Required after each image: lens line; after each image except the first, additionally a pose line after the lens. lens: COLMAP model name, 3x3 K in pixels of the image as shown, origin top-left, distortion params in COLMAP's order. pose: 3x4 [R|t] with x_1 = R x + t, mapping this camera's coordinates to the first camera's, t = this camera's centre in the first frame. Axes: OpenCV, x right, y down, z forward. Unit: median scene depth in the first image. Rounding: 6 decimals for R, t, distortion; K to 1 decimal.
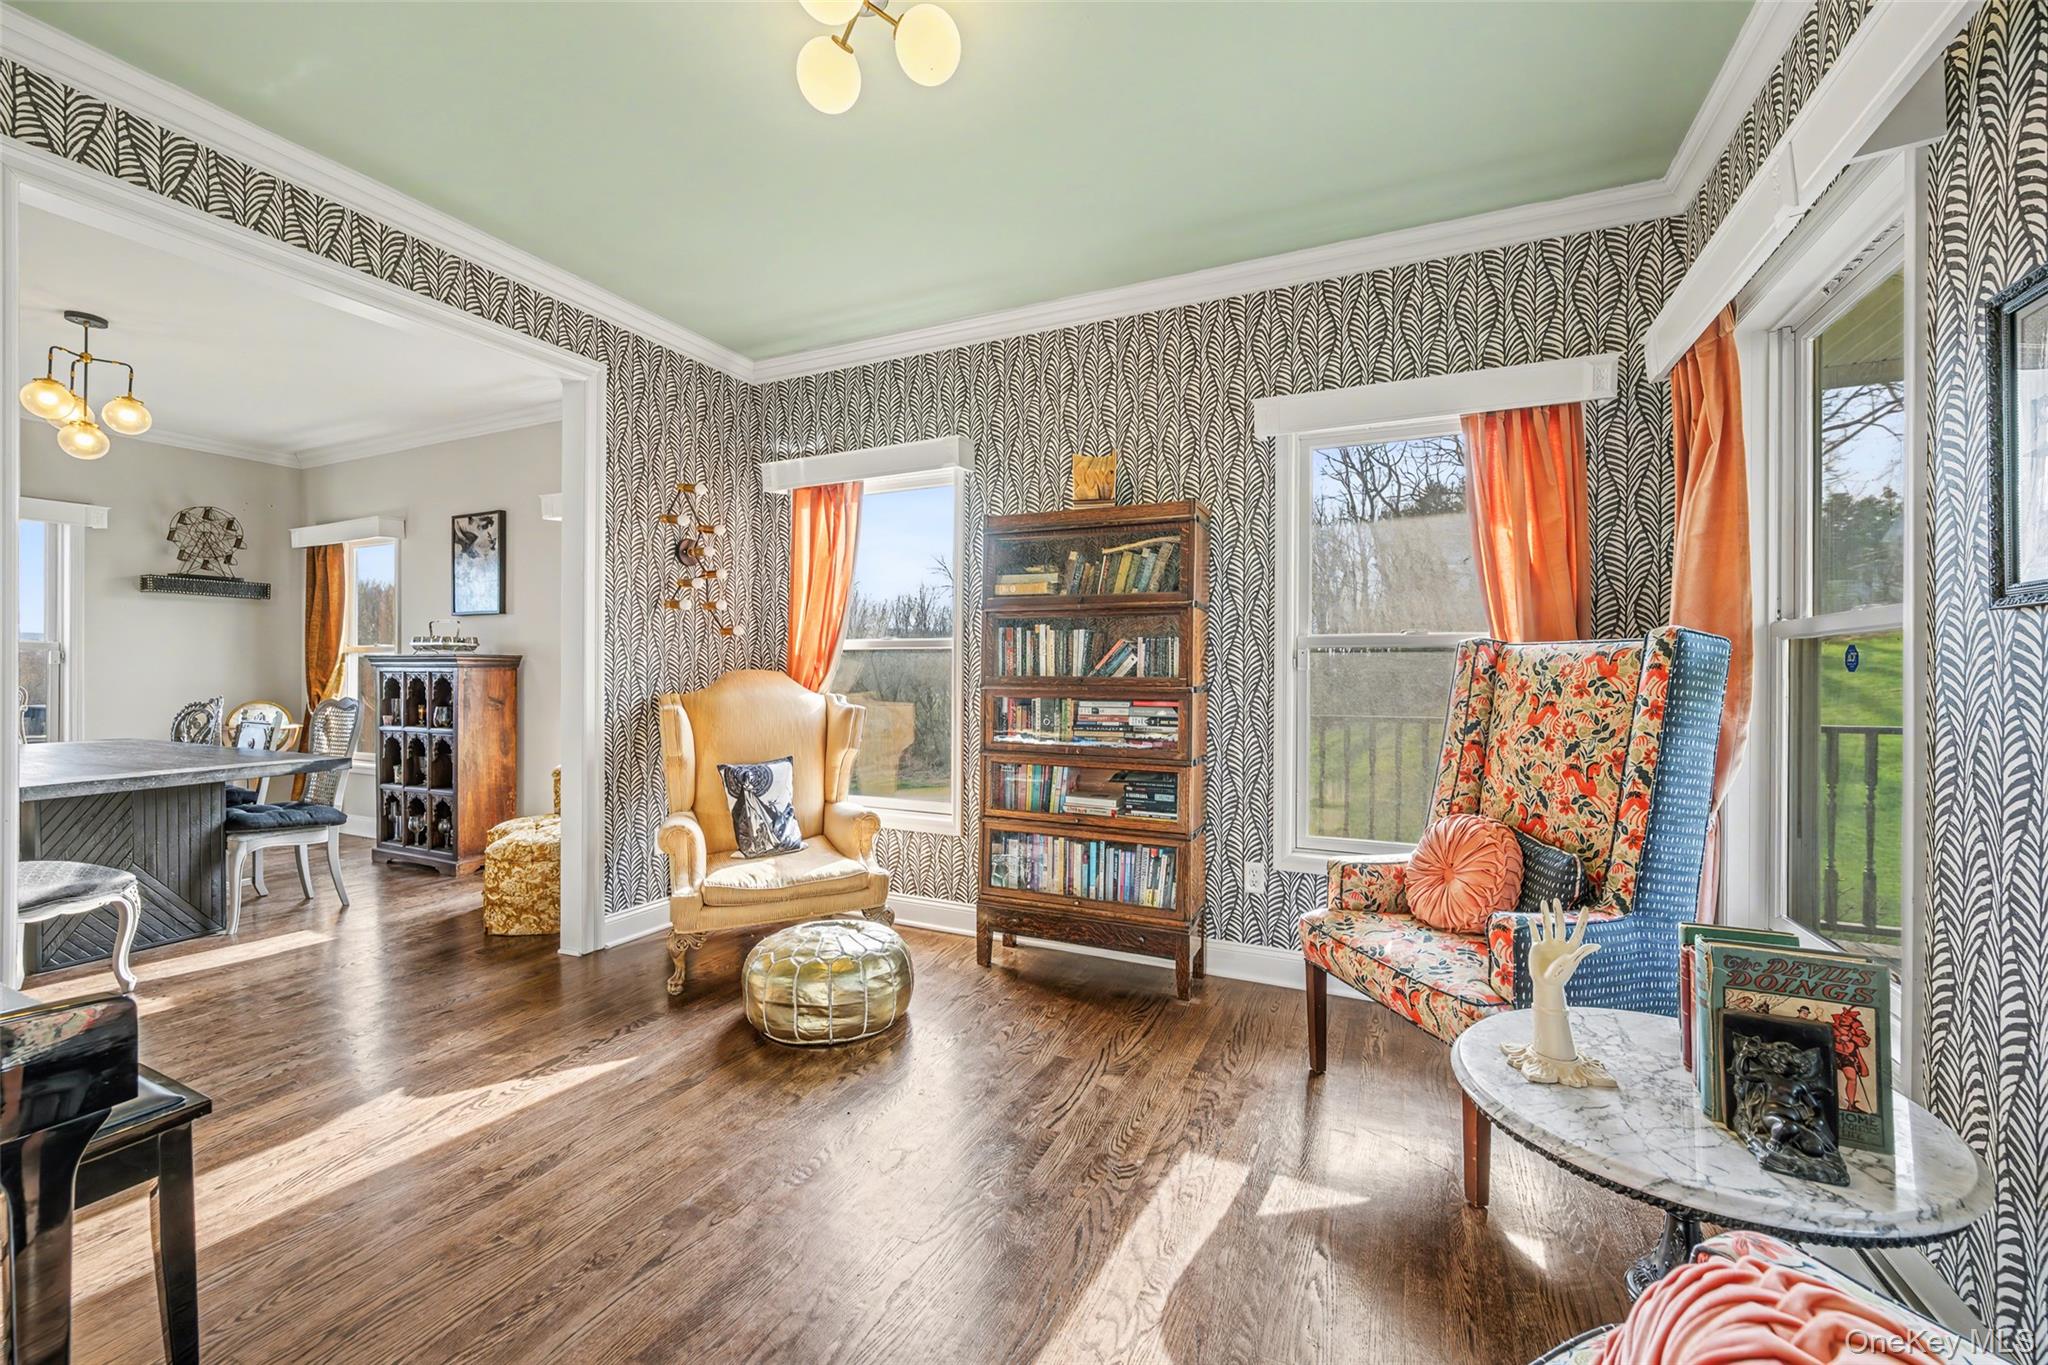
lens RADIAL K [[811.2, 0, 1006.7], [0, 811.2, 668.5], [0, 0, 1]] dist [-0.002089, -0.000300]
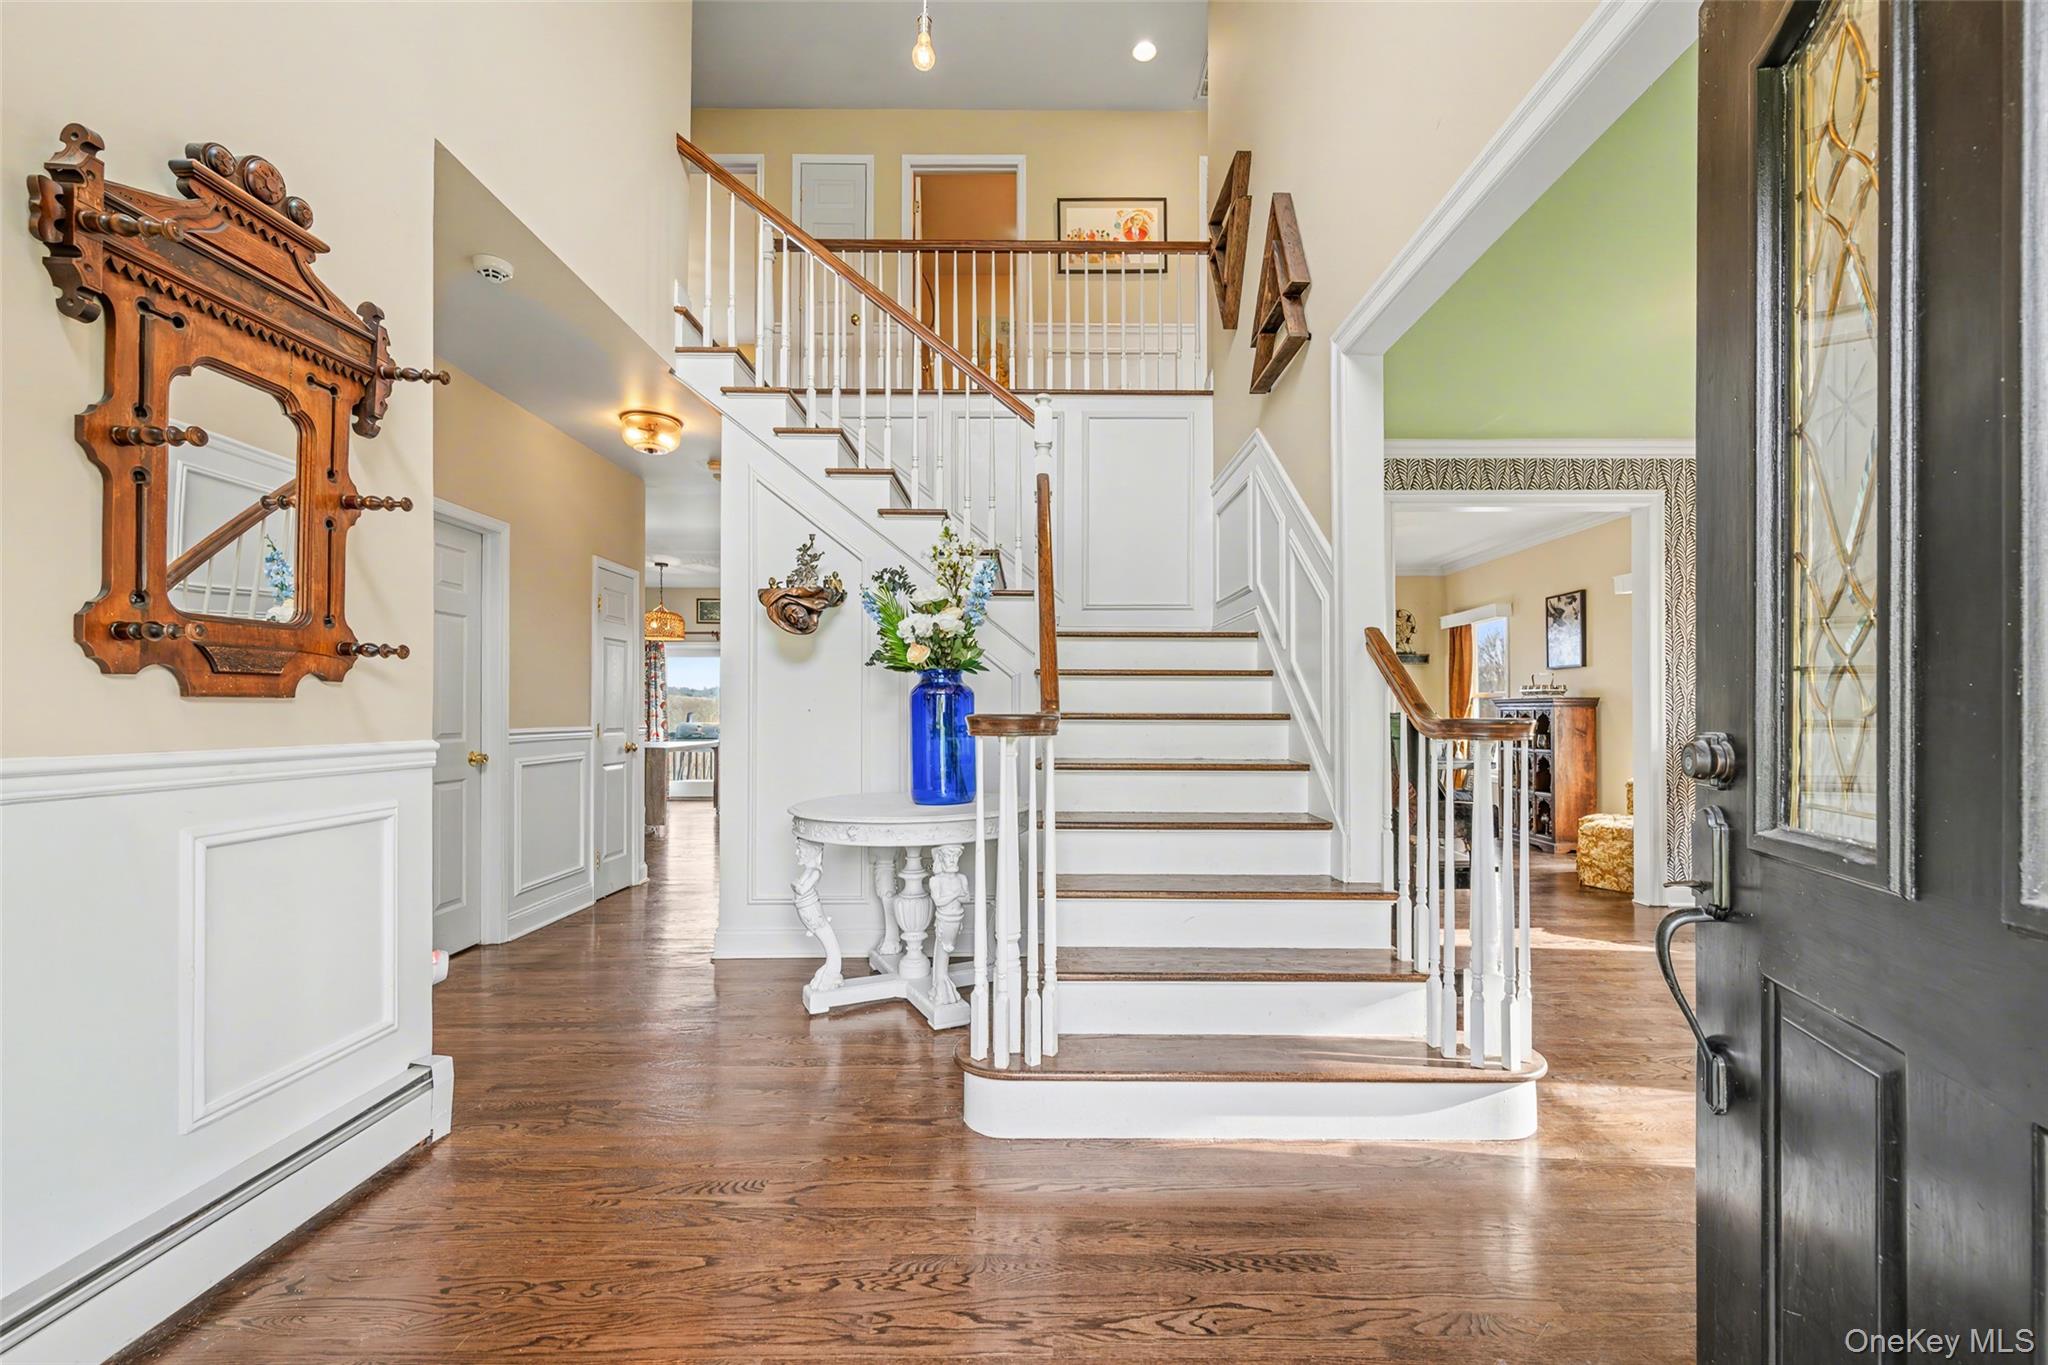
lens RADIAL K [[811.2, 0, 1061.9], [0, 811.2, 709.8], [0, 0, 1]] dist [-0.002089, -0.000300]
pose [[0.441490, -0.008146, -0.897229, 0.202383], [0.009740, 0.999943, -0.004286, 0.001664], [0.897213, -0.006846, 0.441544, -0.374971]]
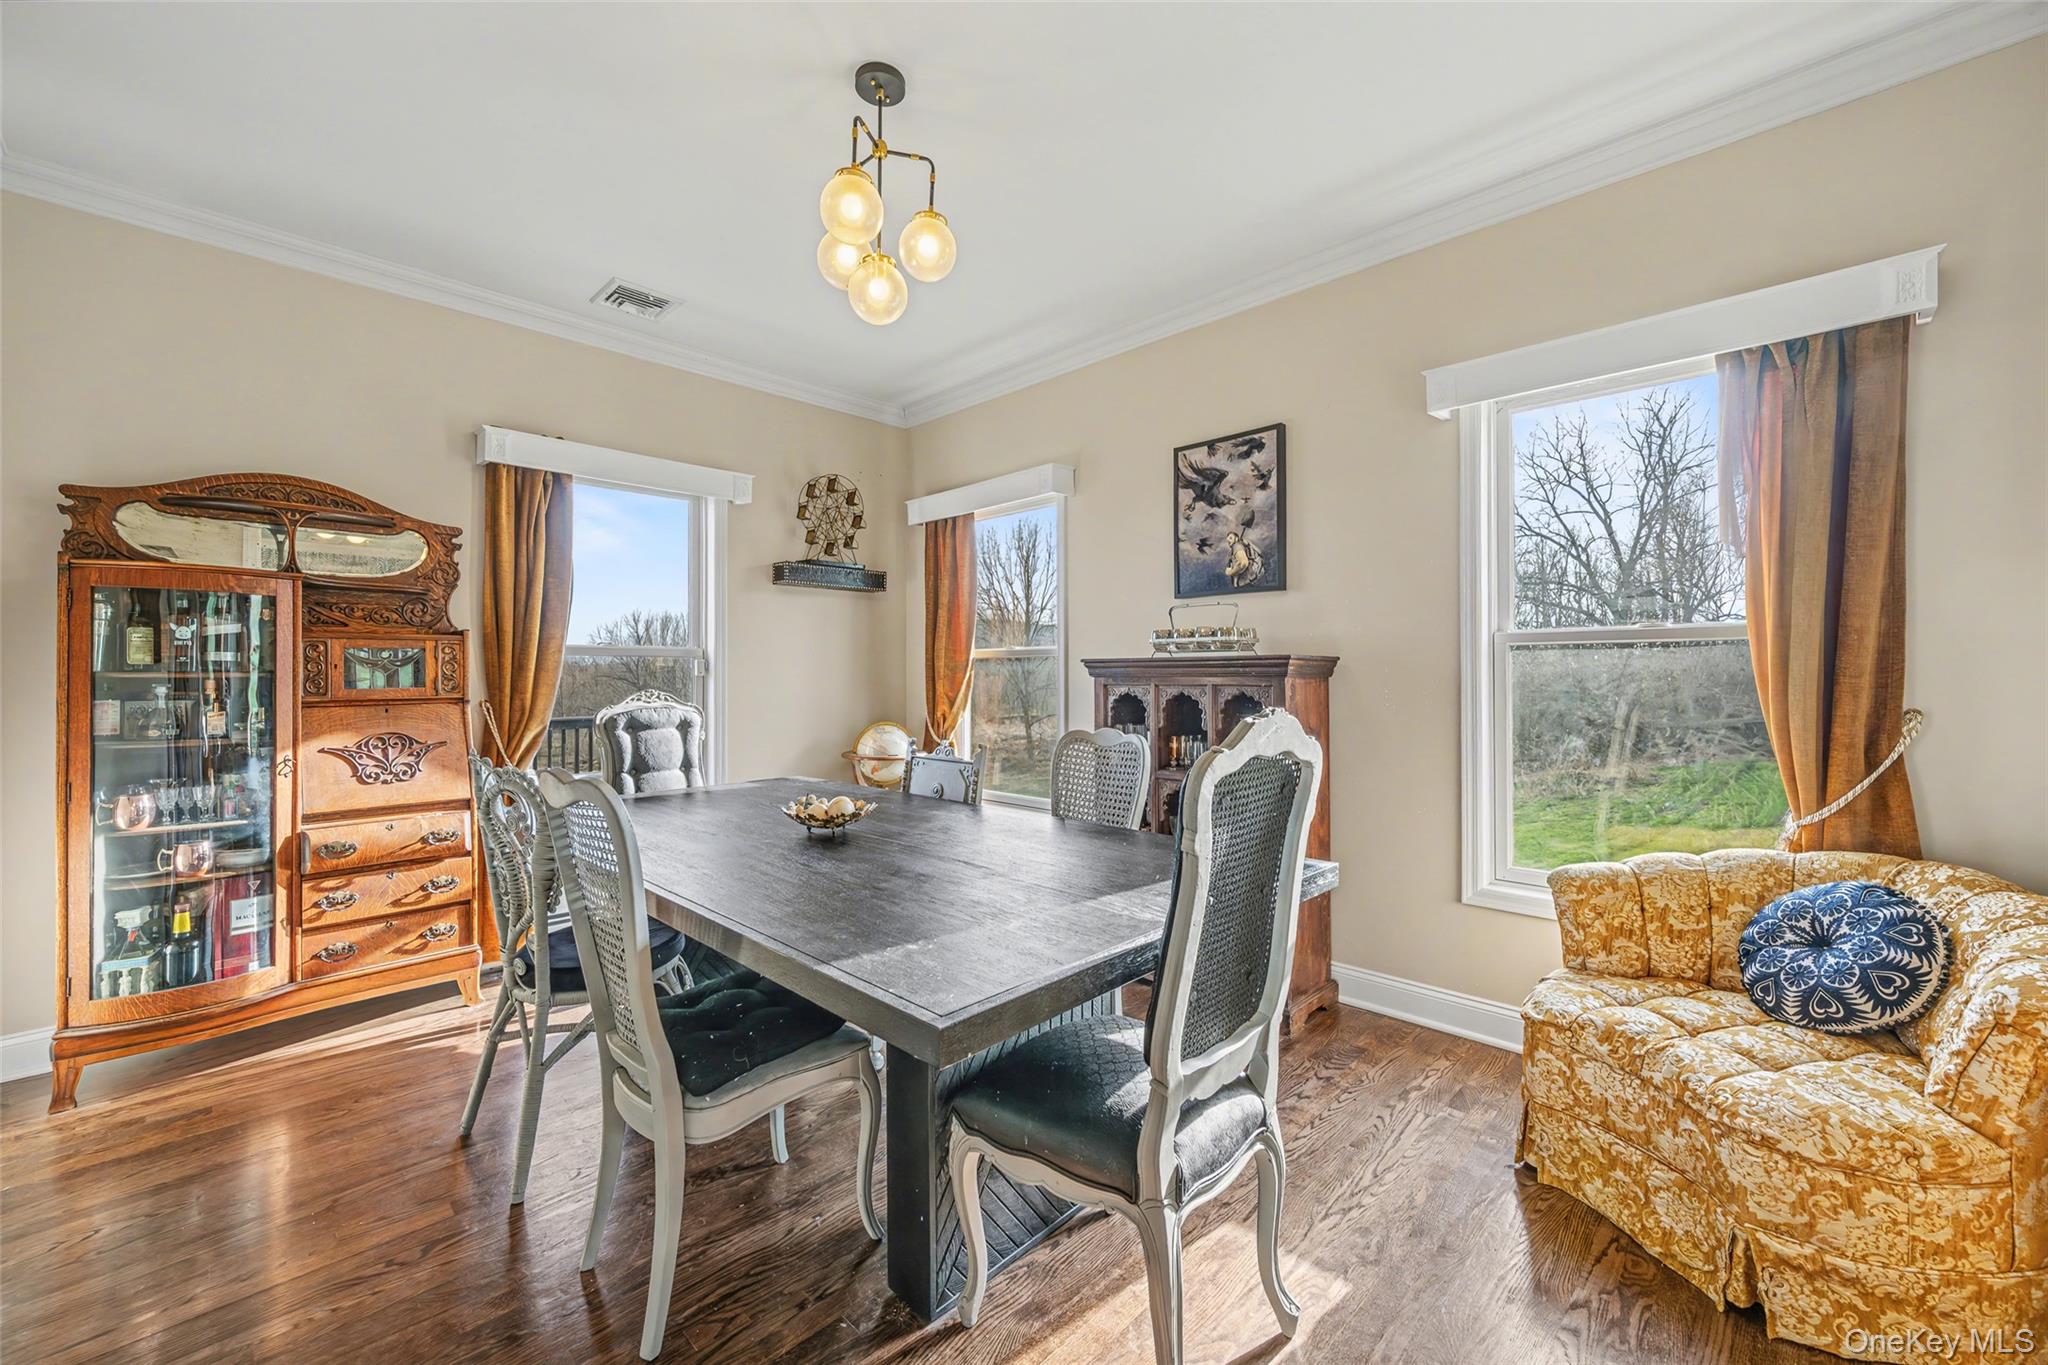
lens RADIAL K [[811.2, 0, 1027.0], [0, 811.2, 669.6], [0, 0, 1]] dist [-0.002089, -0.000300]
pose [[0.943072, -0.009558, -0.332452, -0.611873], [0.008816, 0.999954, -0.003740, -0.006201], [0.332472, 0.000596, 0.943113, 0.353422]]
